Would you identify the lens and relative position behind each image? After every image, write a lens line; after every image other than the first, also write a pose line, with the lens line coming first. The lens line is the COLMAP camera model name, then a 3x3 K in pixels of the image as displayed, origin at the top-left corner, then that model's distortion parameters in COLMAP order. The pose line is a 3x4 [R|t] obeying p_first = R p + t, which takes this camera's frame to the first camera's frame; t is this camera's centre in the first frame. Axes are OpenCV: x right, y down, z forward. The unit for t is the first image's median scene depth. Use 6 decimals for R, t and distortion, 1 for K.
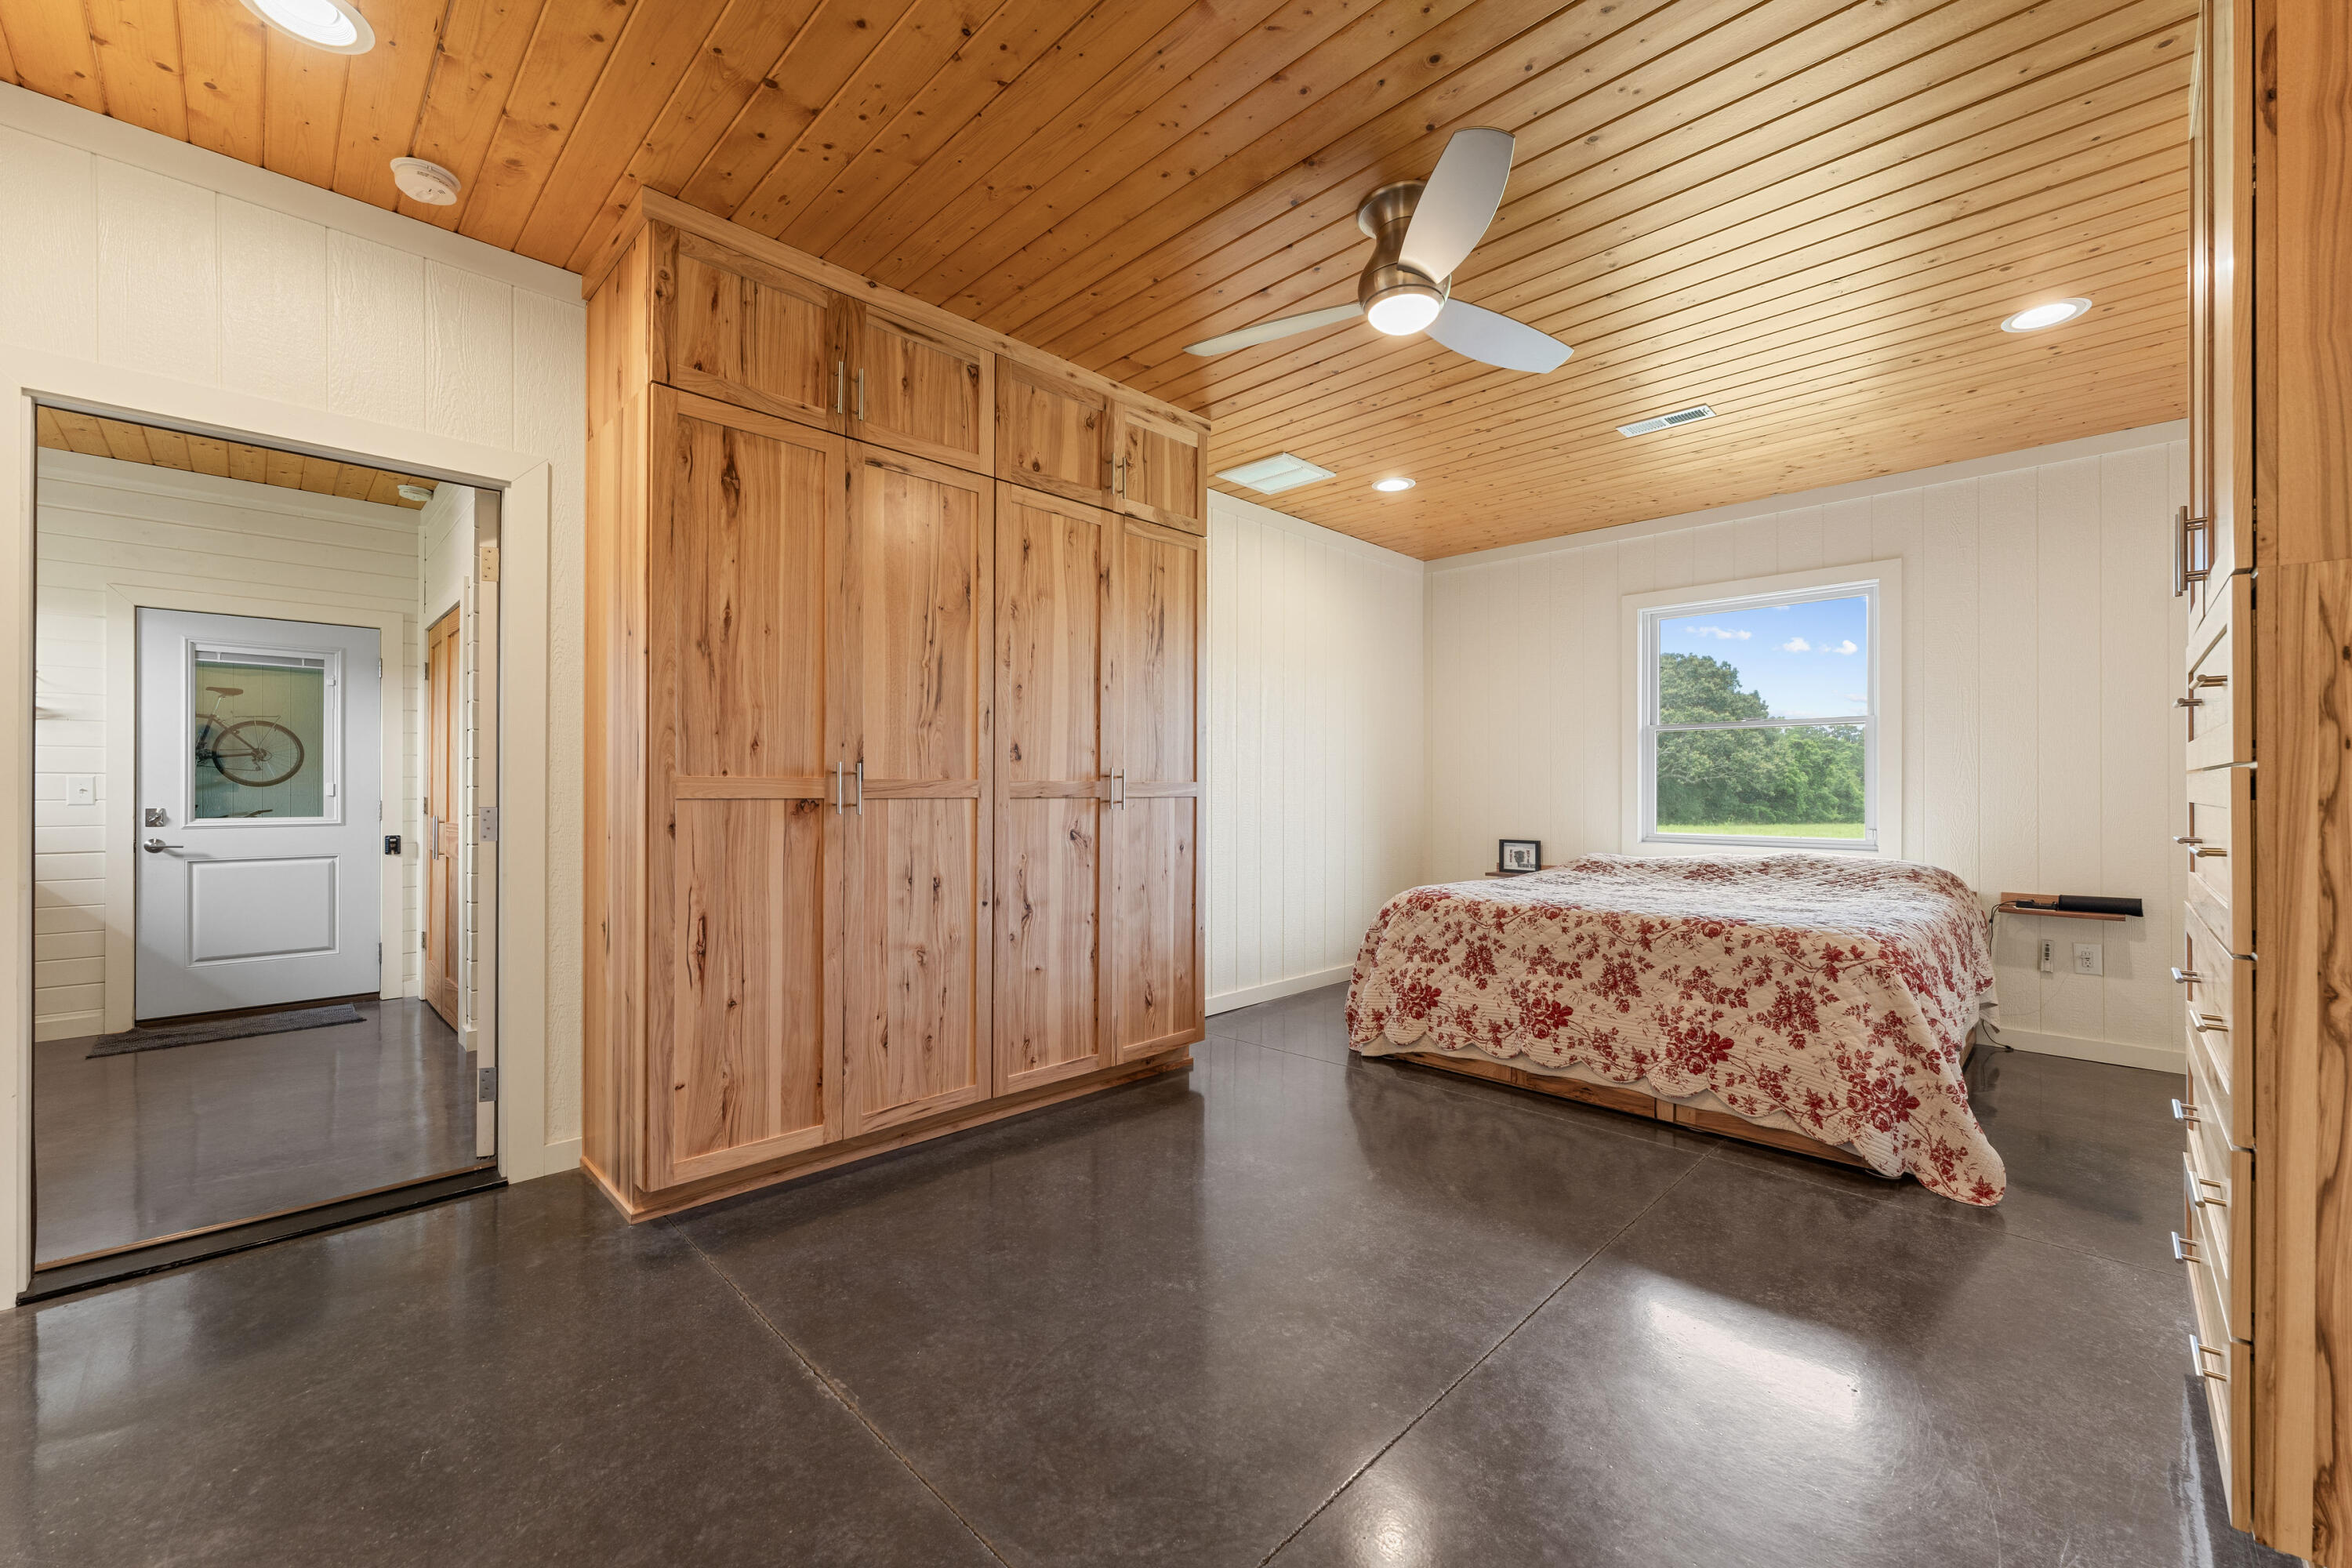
lens RADIAL K [[930.7, 0, 1176.1], [0, 930.7, 789.5], [0, 0, 1]] dist [-0.000122, -0.000303]
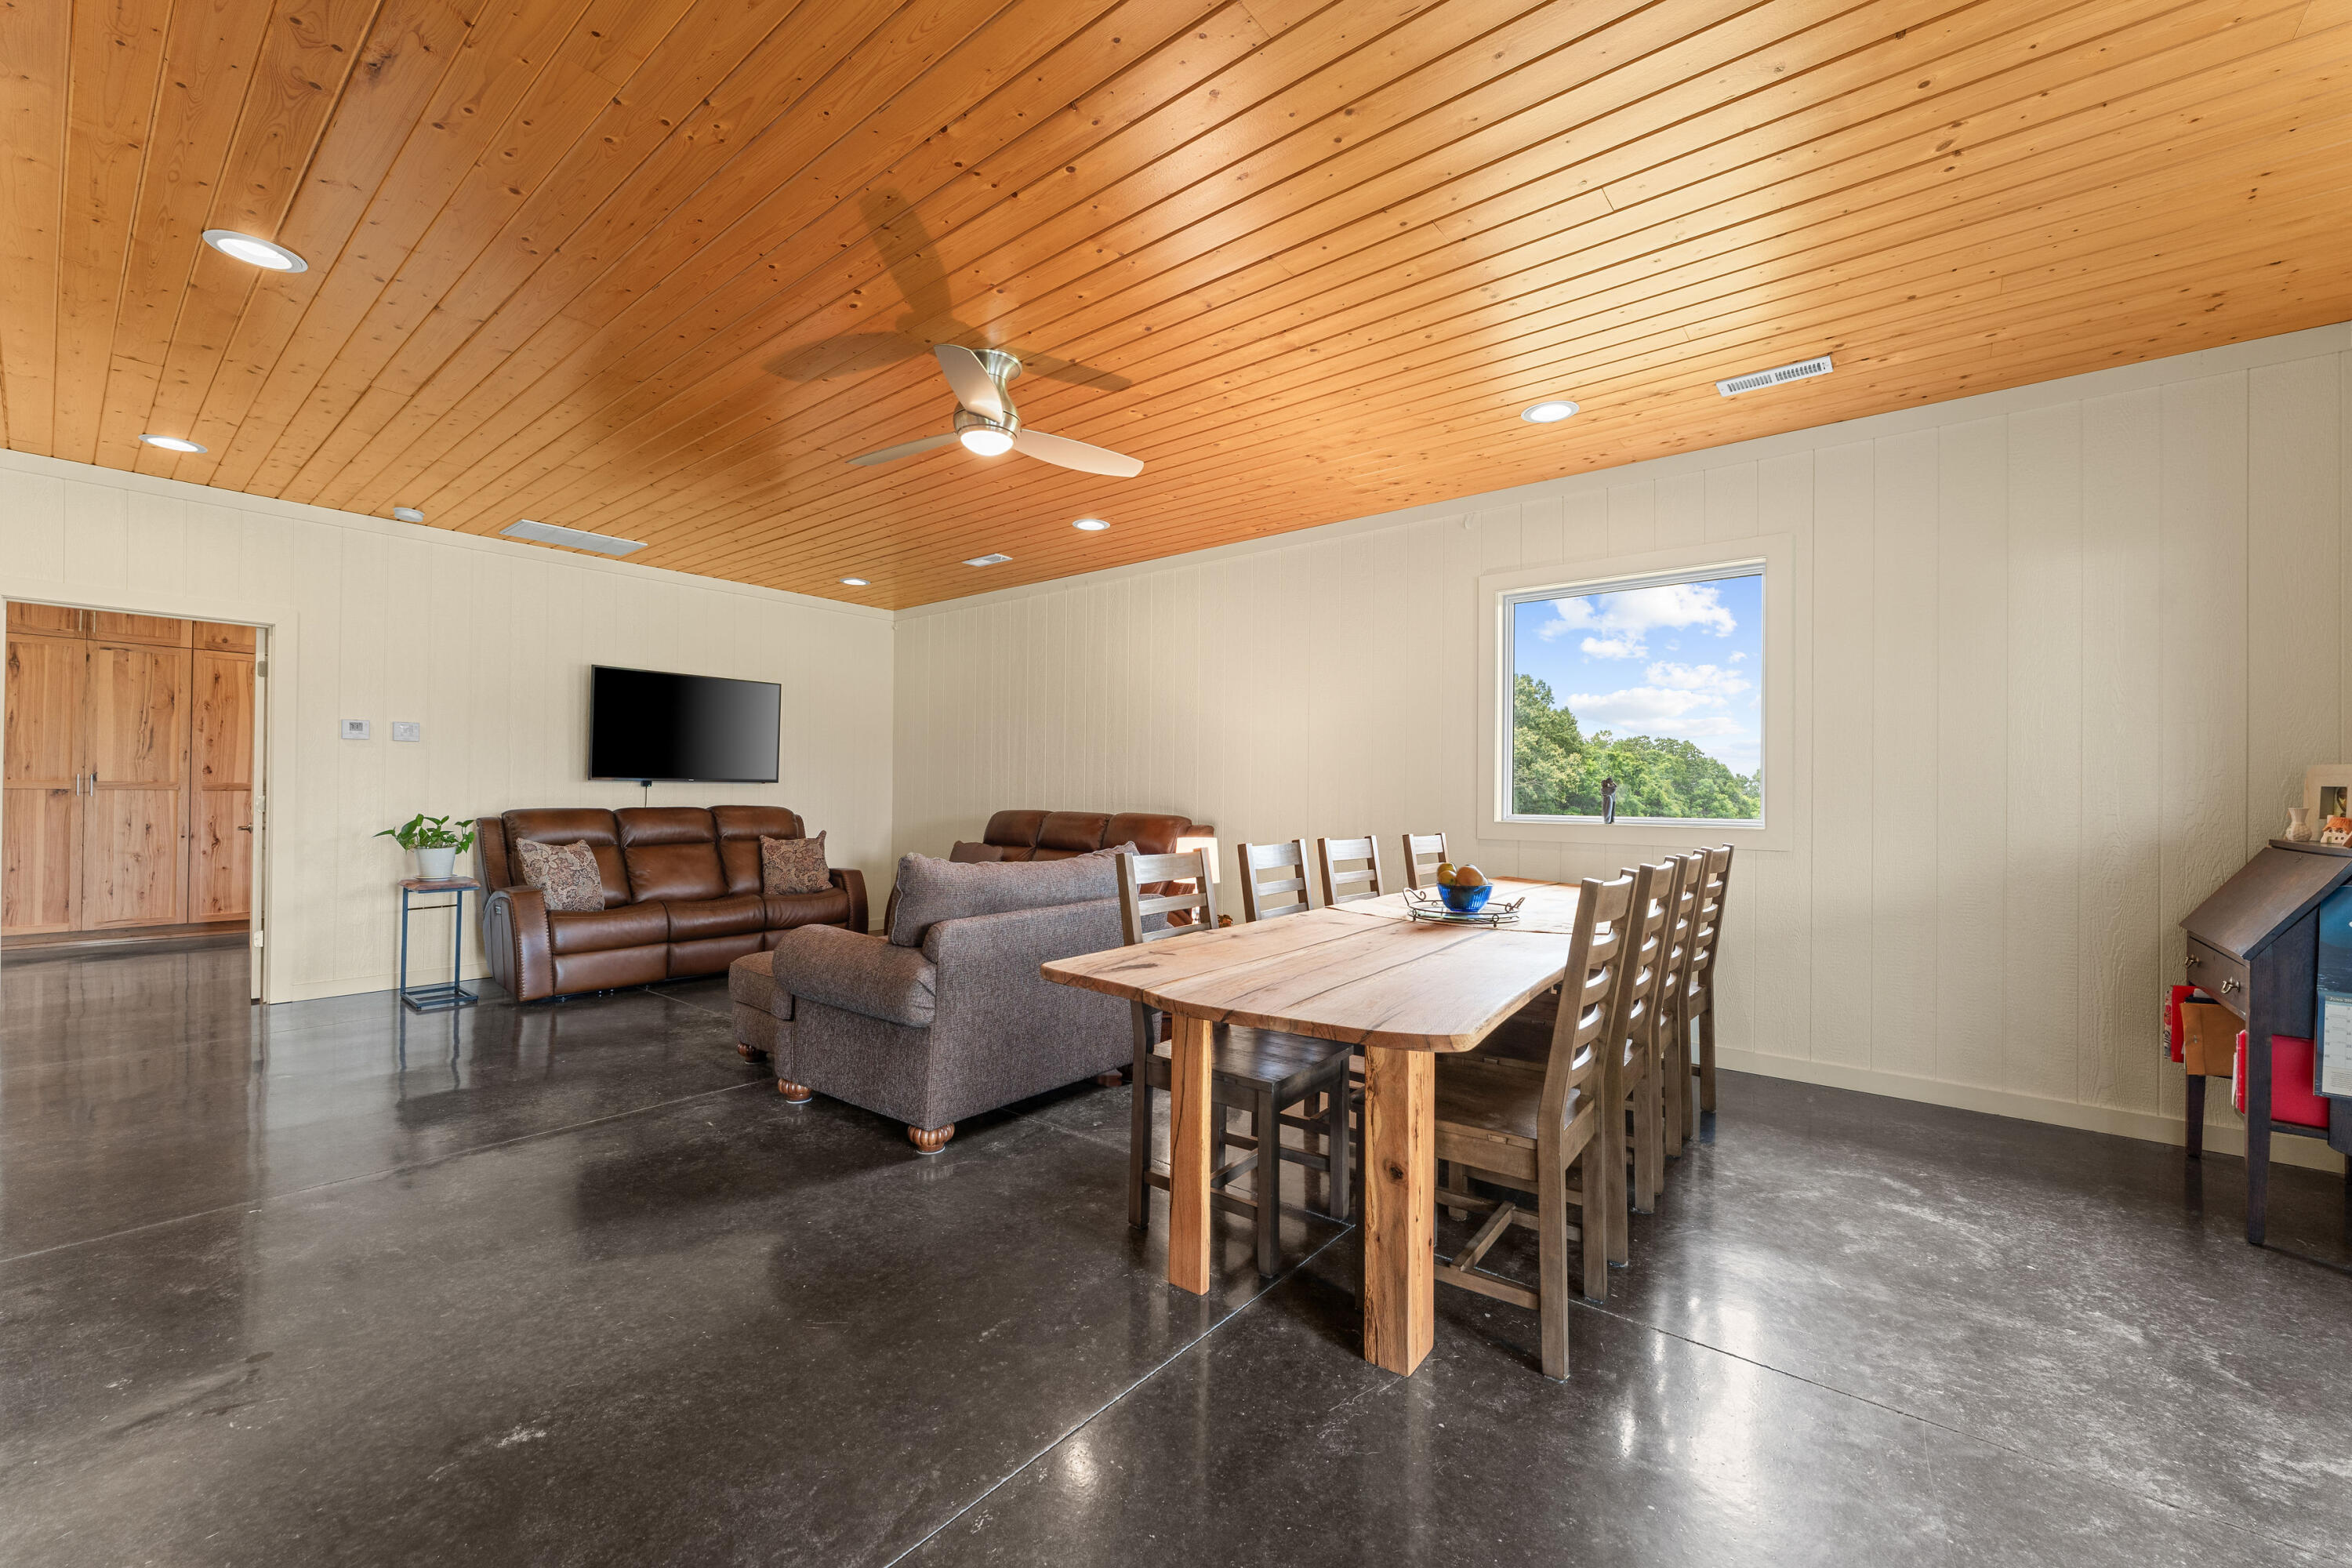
lens RADIAL K [[924.0, 0, 1169.3], [0, 924.0, 787.7], [0, 0, 1]] dist [-0.001534, 0.000212]
pose [[0.995284, 0.003603, 0.096939, 2.264381], [-0.002707, 0.999952, -0.009369, 0.020991], [-0.096968, 0.009062, 0.995246, -1.691406]]
